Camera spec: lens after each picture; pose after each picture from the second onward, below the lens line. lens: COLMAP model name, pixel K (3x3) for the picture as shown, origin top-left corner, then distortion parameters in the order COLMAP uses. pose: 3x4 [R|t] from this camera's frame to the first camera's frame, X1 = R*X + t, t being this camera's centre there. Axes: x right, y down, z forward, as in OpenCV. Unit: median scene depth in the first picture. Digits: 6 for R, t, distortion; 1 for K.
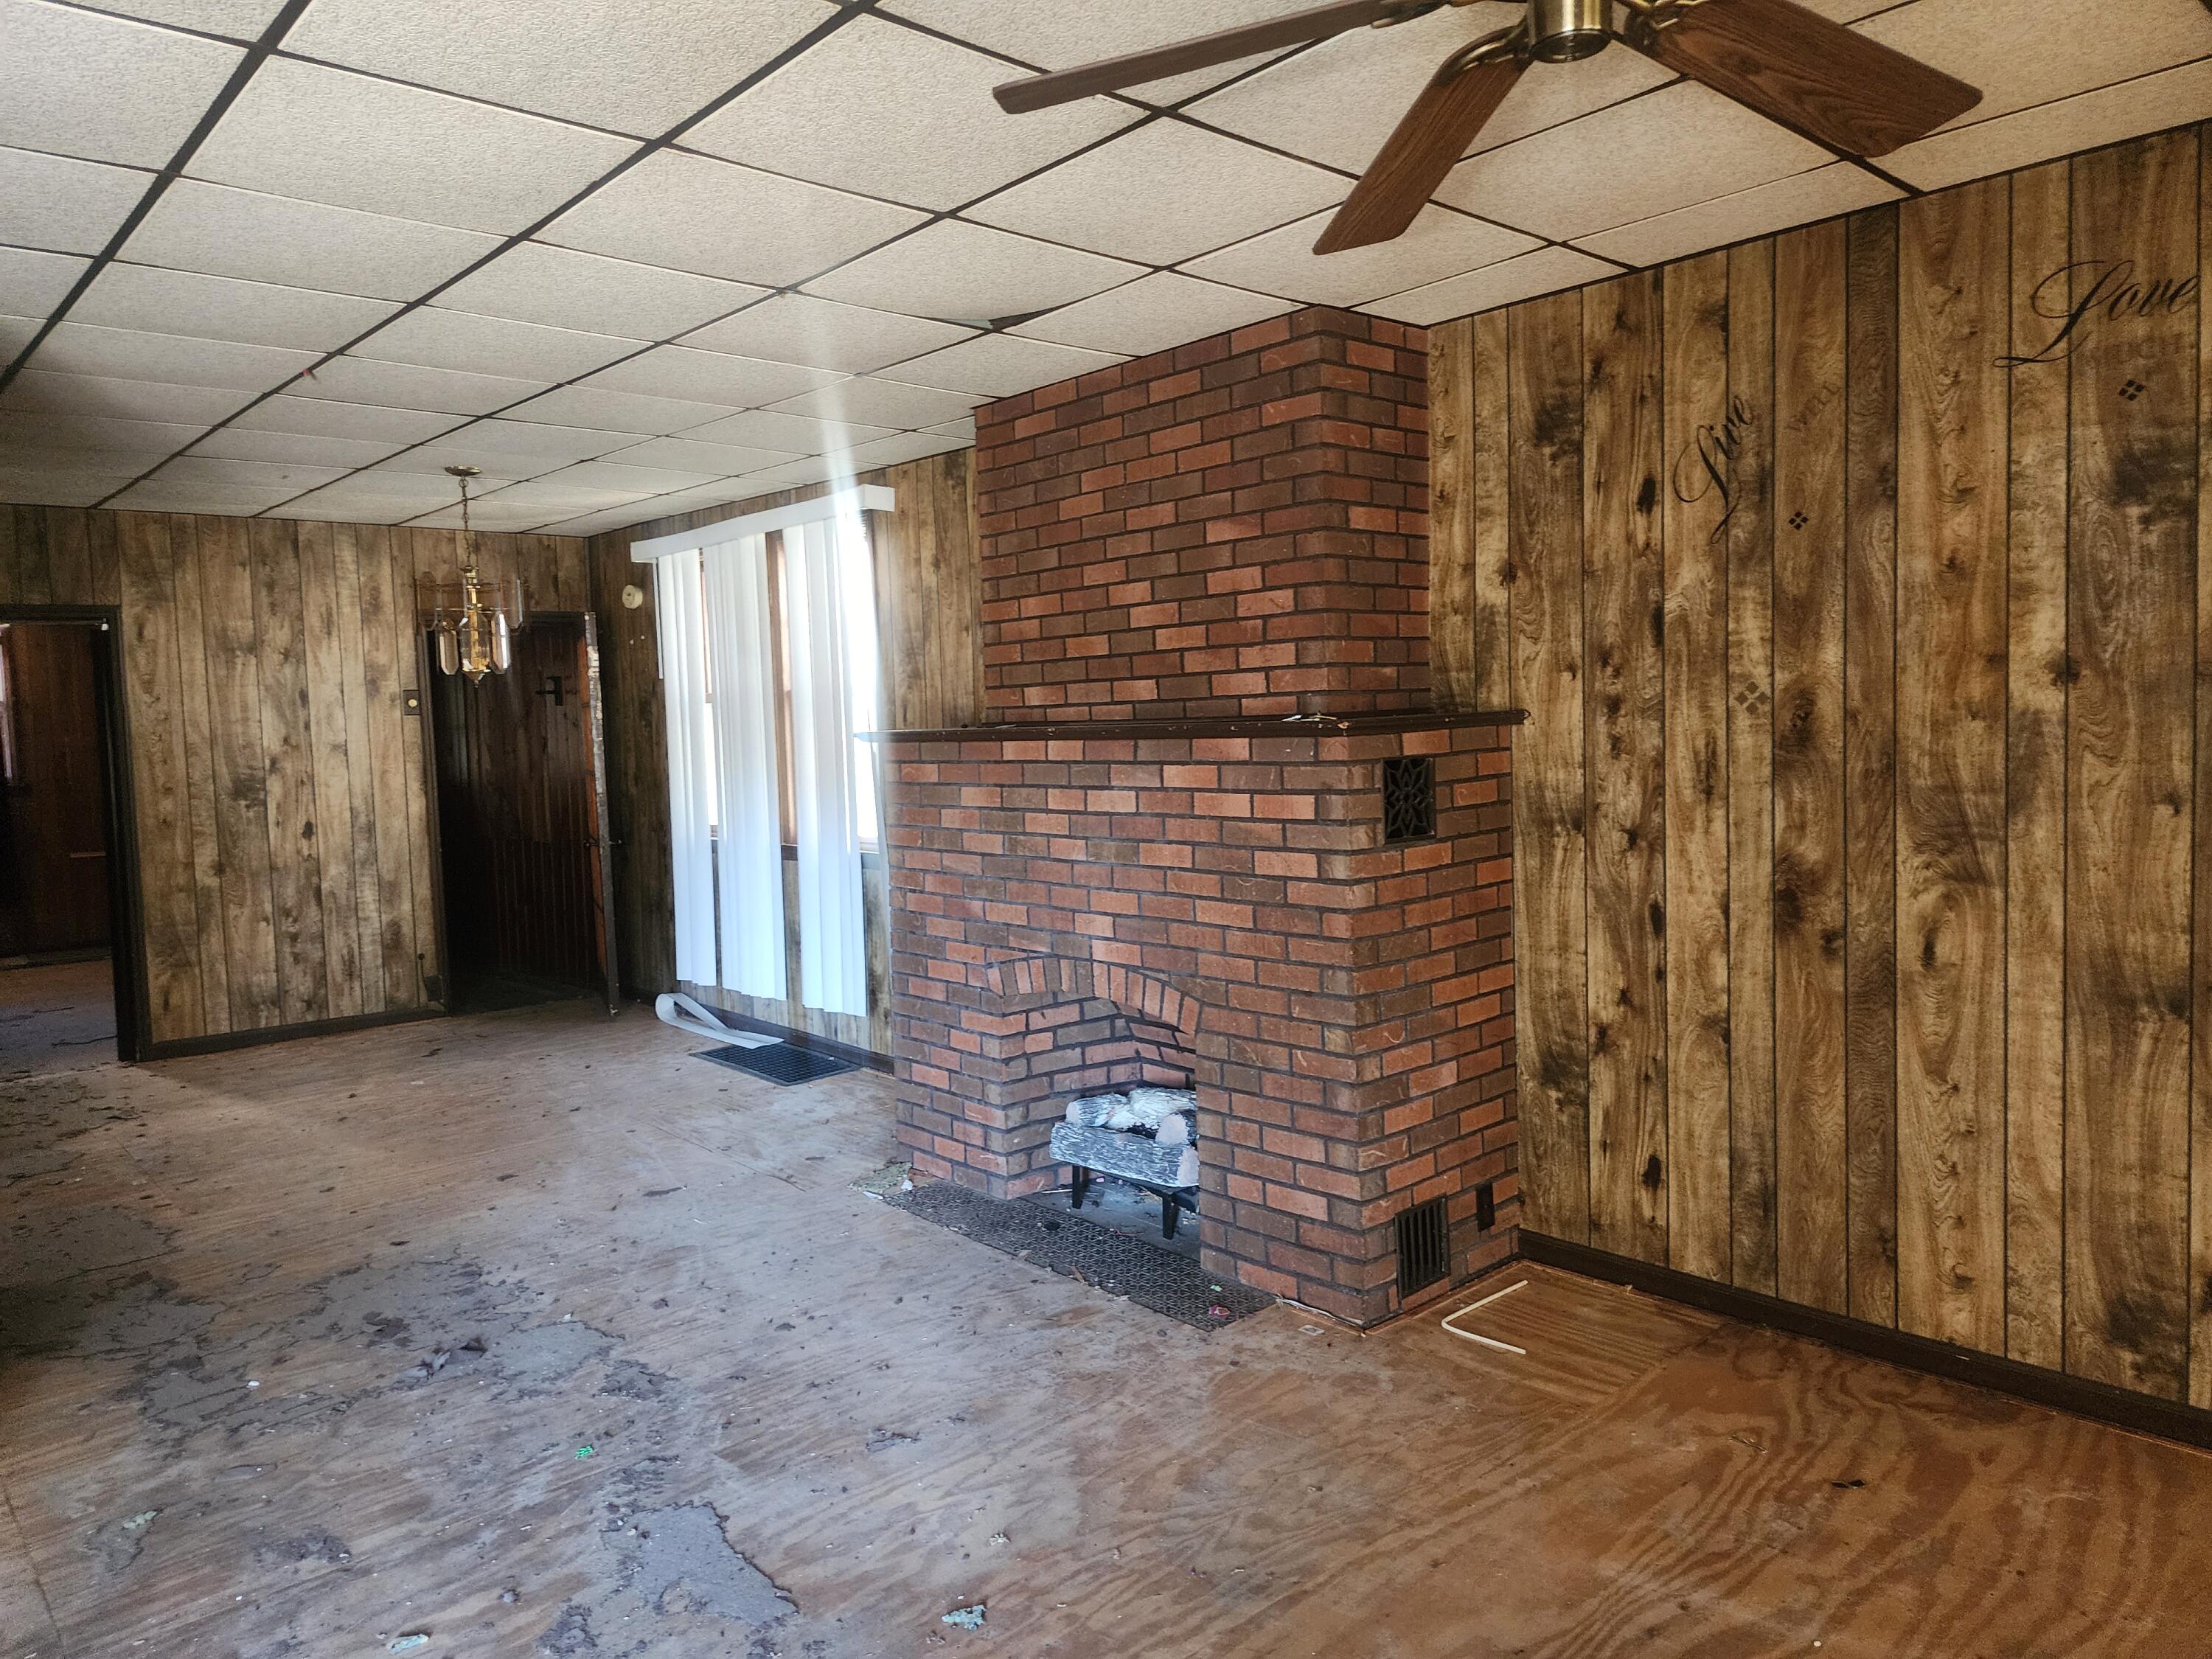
lens RADIAL K [[1490.0, 0, 1106.0], [0, 1490.0, 829.5], [0, 0, 1]] dist [0.080792, -0.077227]
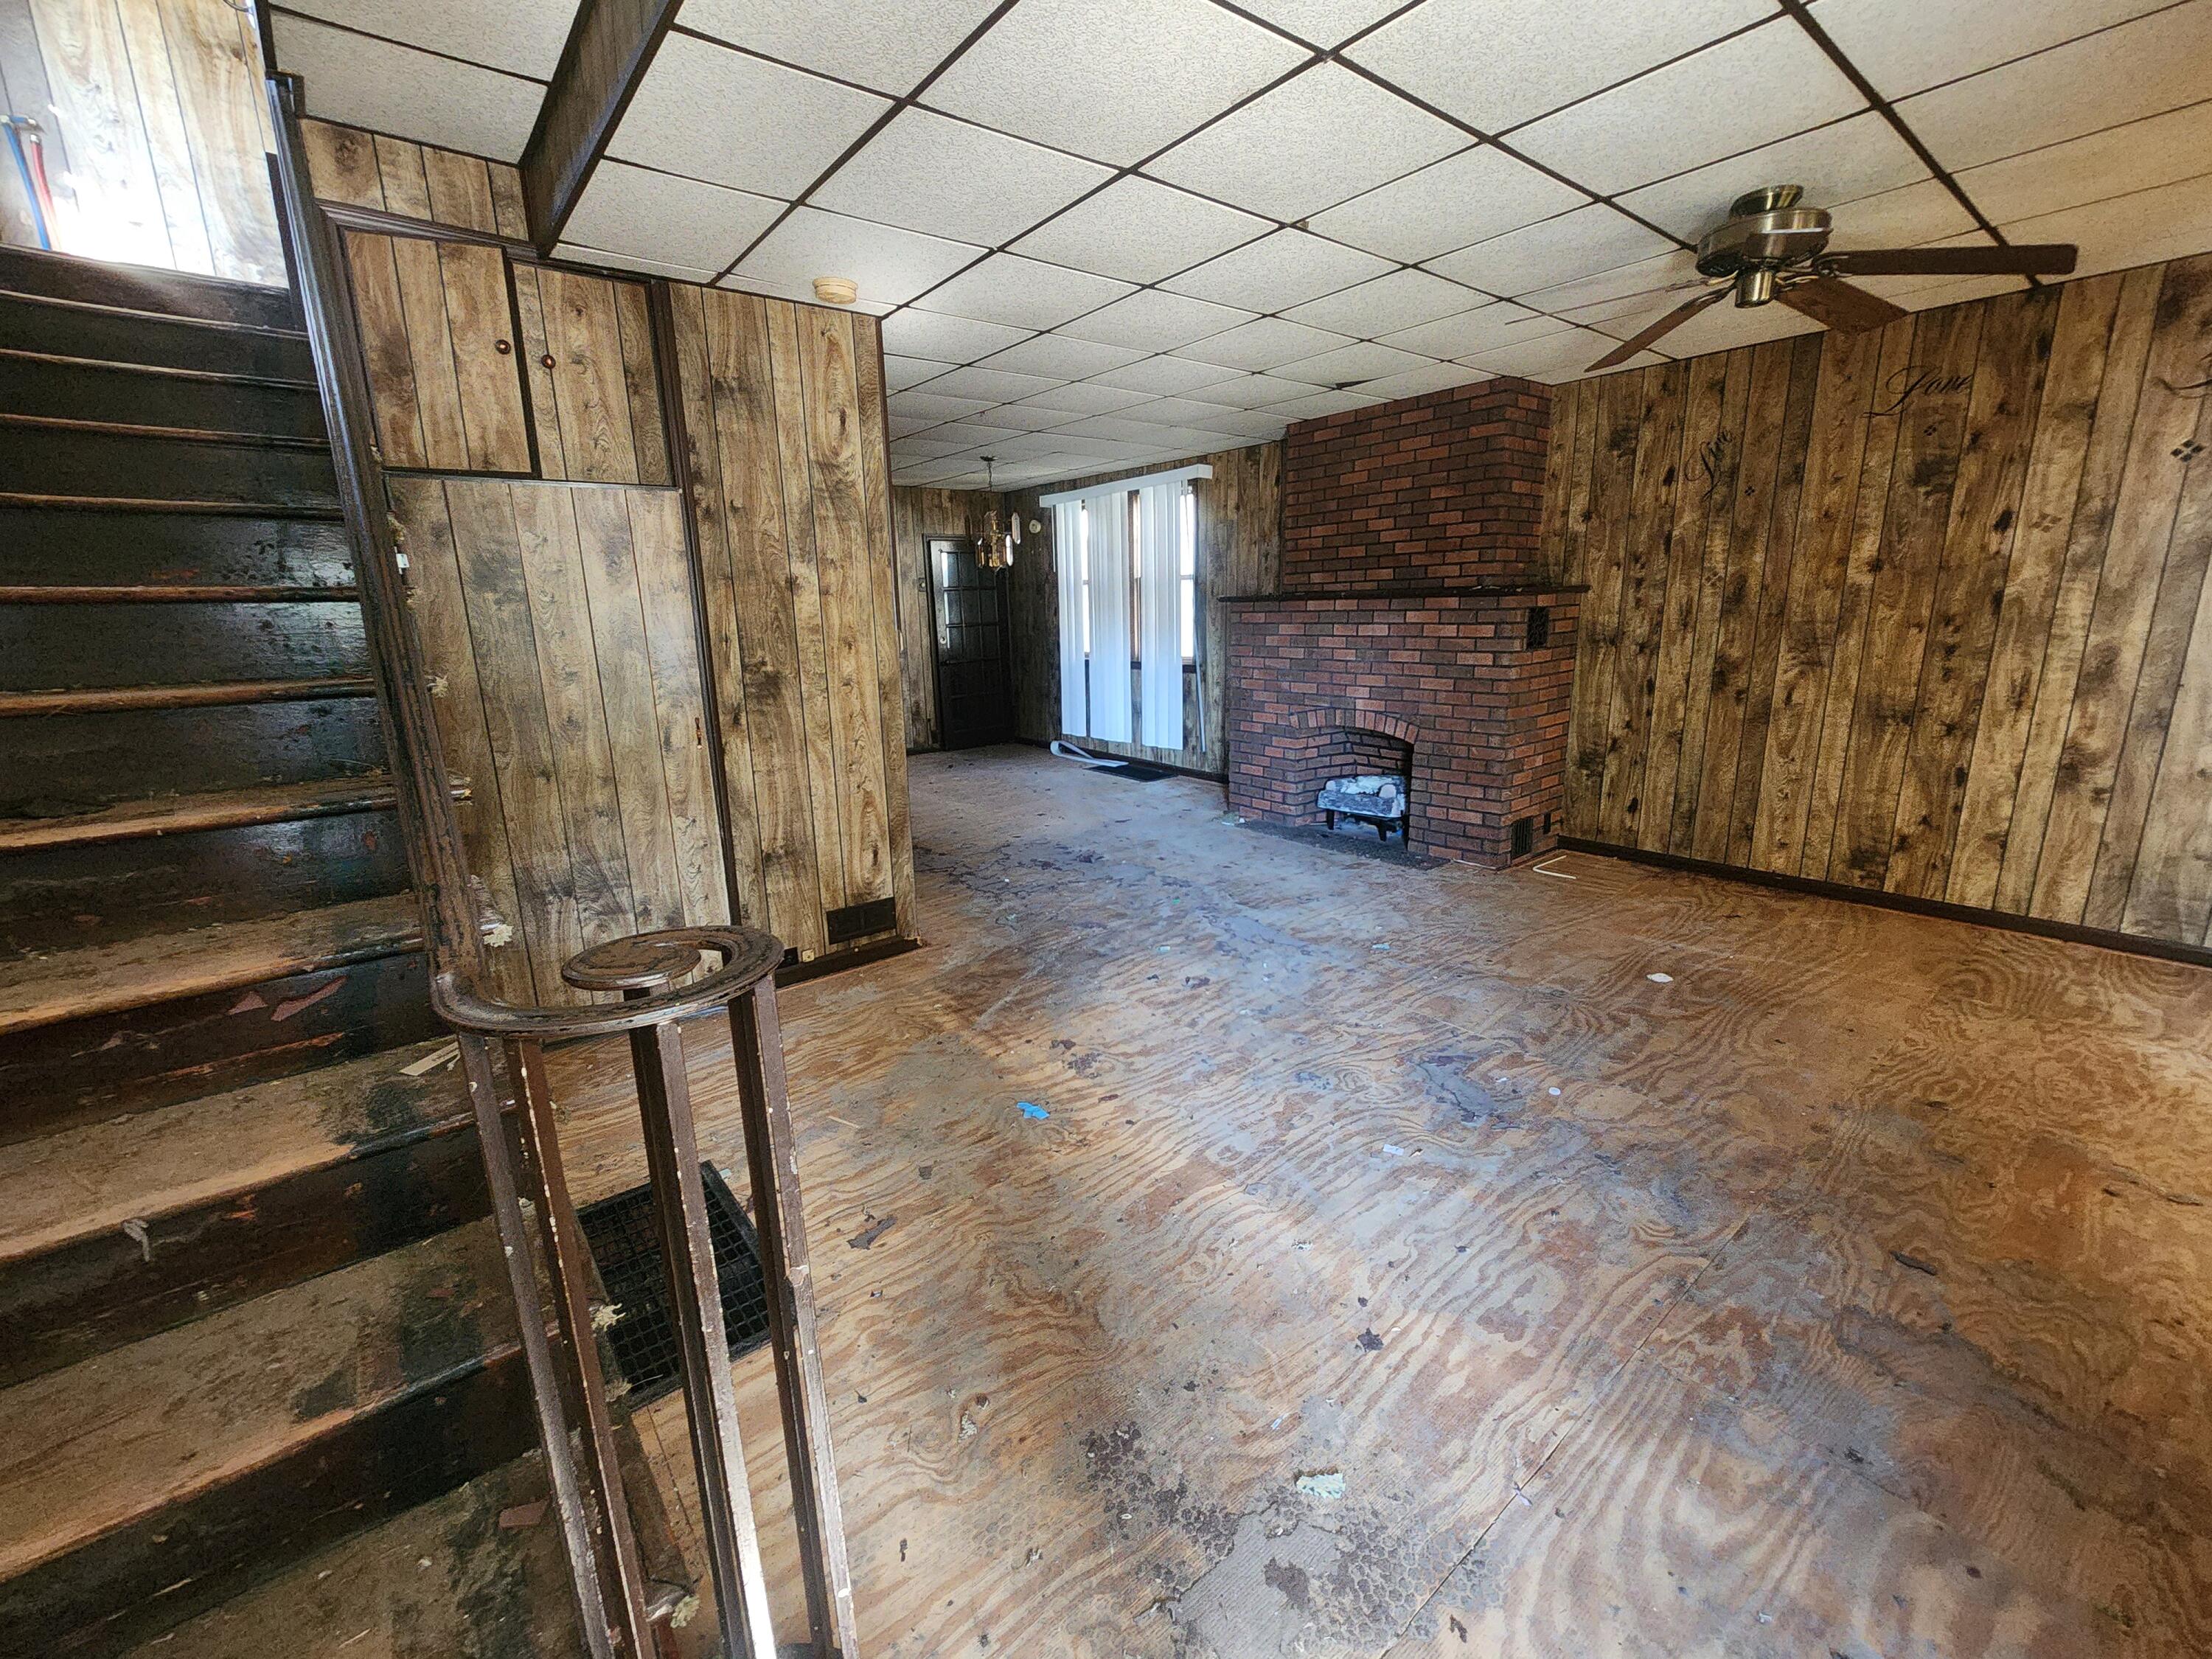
lens RADIAL K [[915.2, 0, 1111.1], [0, 915.2, 836.1], [0, 0, 1]] dist [-0.001711, 0.000545]
pose [[0.998426, 0.021311, -0.051878, -0.318187], [-0.012074, 0.984981, 0.172240, 0.053316], [0.054769, -0.171343, 0.983688, -0.342091]]
